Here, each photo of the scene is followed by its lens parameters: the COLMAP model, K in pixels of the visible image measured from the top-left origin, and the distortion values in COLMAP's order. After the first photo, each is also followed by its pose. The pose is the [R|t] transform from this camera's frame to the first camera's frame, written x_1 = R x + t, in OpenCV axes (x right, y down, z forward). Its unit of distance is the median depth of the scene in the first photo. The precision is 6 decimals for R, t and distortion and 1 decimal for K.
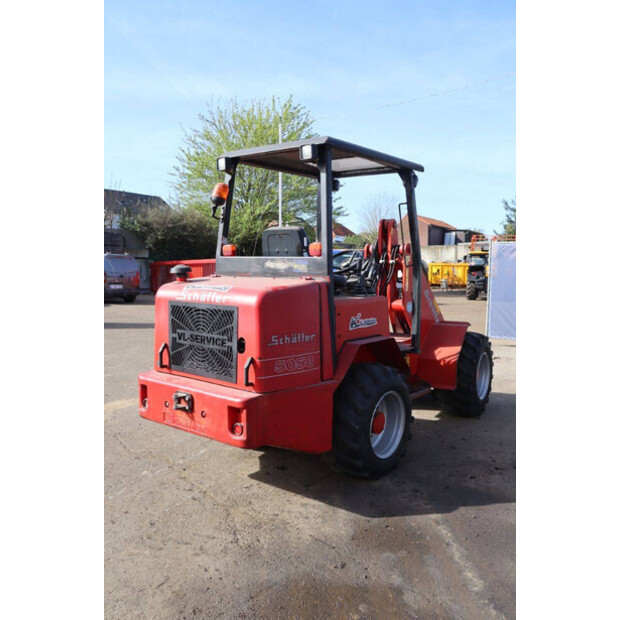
lens RADIAL K [[588.0, 0, 305.8], [0, 588.0, 309.3], [0, 0, 1]] dist [-0.074024, 0.000000]
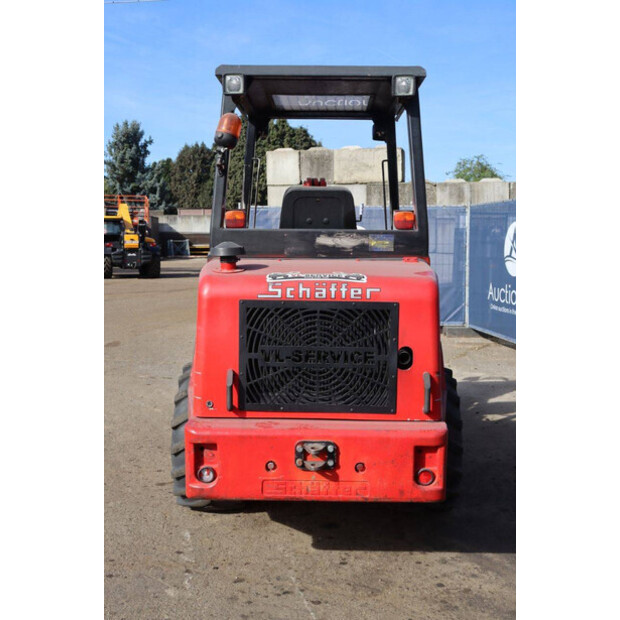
lens RADIAL K [[729.3, 0, 306.5], [0, 729.3, 313.8], [0, 0, 1]] dist [0.002741, 0.000000]
pose [[0.784315, -0.069410, 0.616468, -0.664675], [0.047466, 0.997522, 0.051924, -0.038110], [-0.618545, -0.011464, 0.785666, 0.357230]]
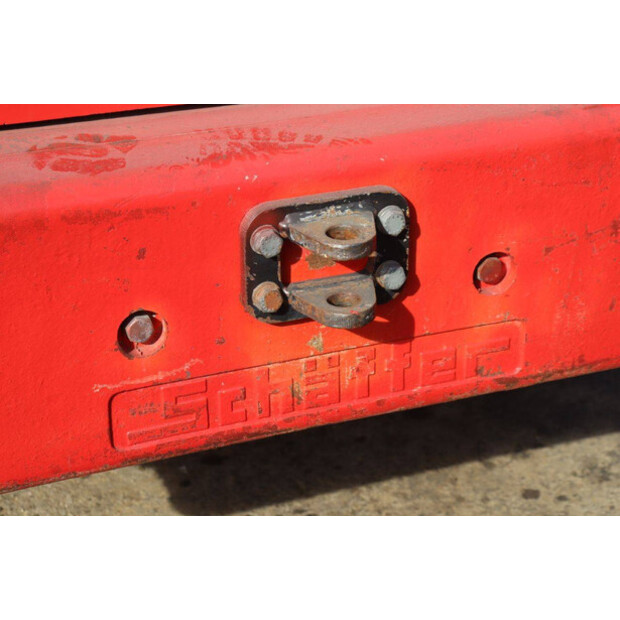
lens RADIAL K [[1447.7, 0, 310.9], [0, 1447.7, 308.5], [0, 0, 1]] dist [0.389192, 0.000000]
pose [[0.501307, -0.391196, 0.771788, -0.480149], [0.083649, 0.909696, 0.406763, 0.015606], [-0.861217, -0.139354, 0.488760, 0.775059]]
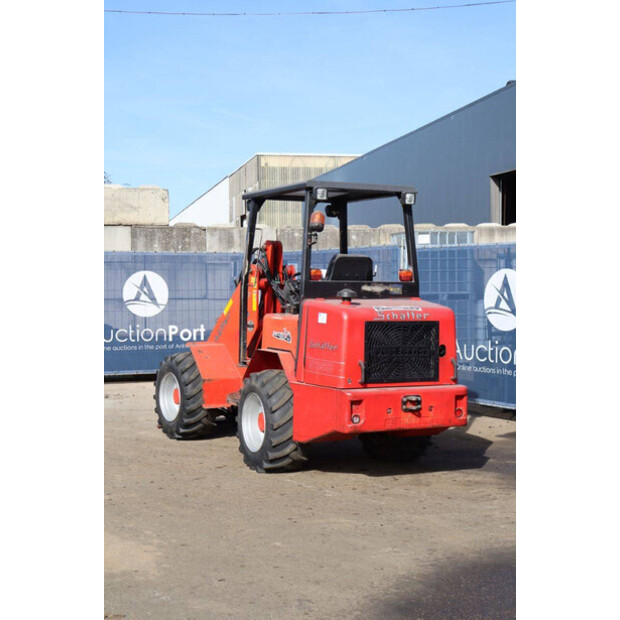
lens RADIAL K [[1091.4, 0, 307.8], [0, 1091.4, 306.5], [0, 0, 1]] dist [0.180361, 0.000000]
pose [[0.407947, -0.027453, 0.912593, -2.212781], [0.067171, 0.997741, -0.000012, -0.051183], [-0.910531, 0.061305, 0.408869, 0.250342]]
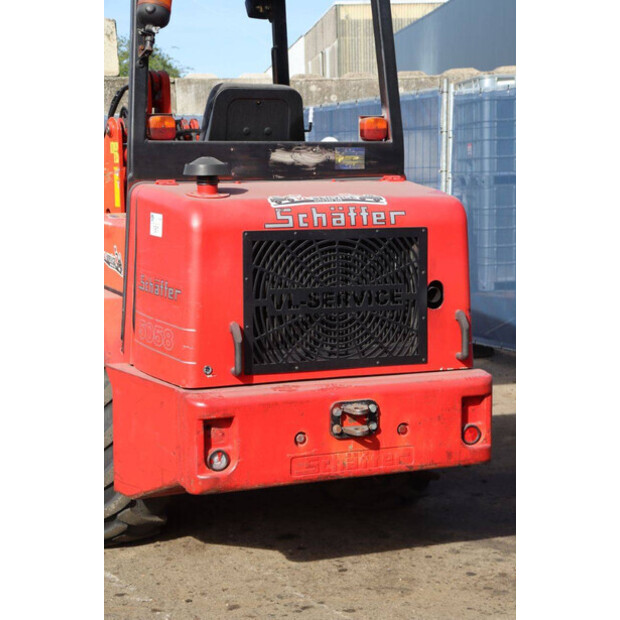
lens RADIAL K [[1219.5, 0, 311.7], [0, 1219.5, 313.6], [0, 0, 1]] dist [0.249817, 0.000000]
pose [[0.489991, -0.116875, 0.863857, -1.095542], [0.081683, 0.992767, 0.087984, -0.032565], [-0.867892, 0.027451, 0.495994, 0.464801]]
